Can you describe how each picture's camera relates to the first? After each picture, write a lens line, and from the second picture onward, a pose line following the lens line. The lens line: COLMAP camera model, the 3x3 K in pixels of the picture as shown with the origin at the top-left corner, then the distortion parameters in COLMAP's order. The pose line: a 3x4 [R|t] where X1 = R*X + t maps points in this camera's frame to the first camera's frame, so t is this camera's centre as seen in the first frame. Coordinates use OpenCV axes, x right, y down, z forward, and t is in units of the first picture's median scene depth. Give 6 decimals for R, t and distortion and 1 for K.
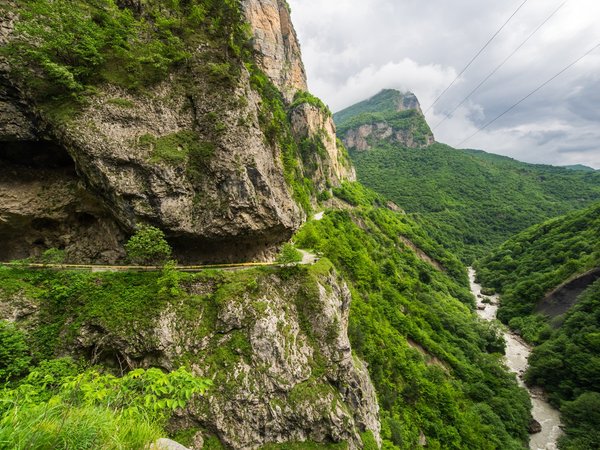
lens RADIAL K [[296.7, 0, 300.0], [0, 296.7, 225.0], [0, 0, 1]] dist [-0.028749, 0.000565]
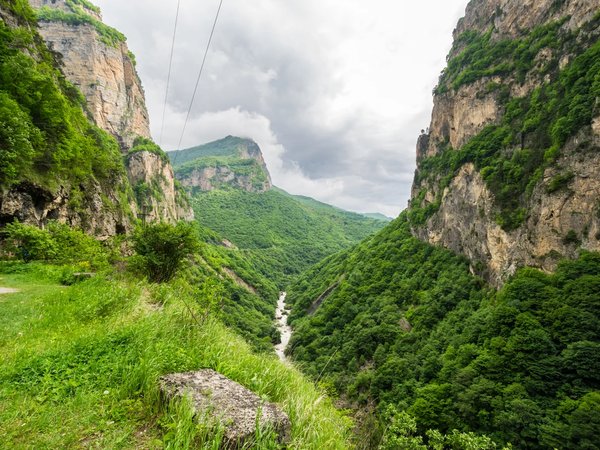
lens RADIAL K [[296.7, 0, 300.0], [0, 296.7, 225.0], [0, 0, 1]] dist [-0.028749, 0.000565]
pose [[0.879493, 0.040066, 0.474222, 0.076552], [0.018025, 0.992931, -0.117320, 0.039400], [-0.475570, 0.111730, 0.872554, -0.877171]]
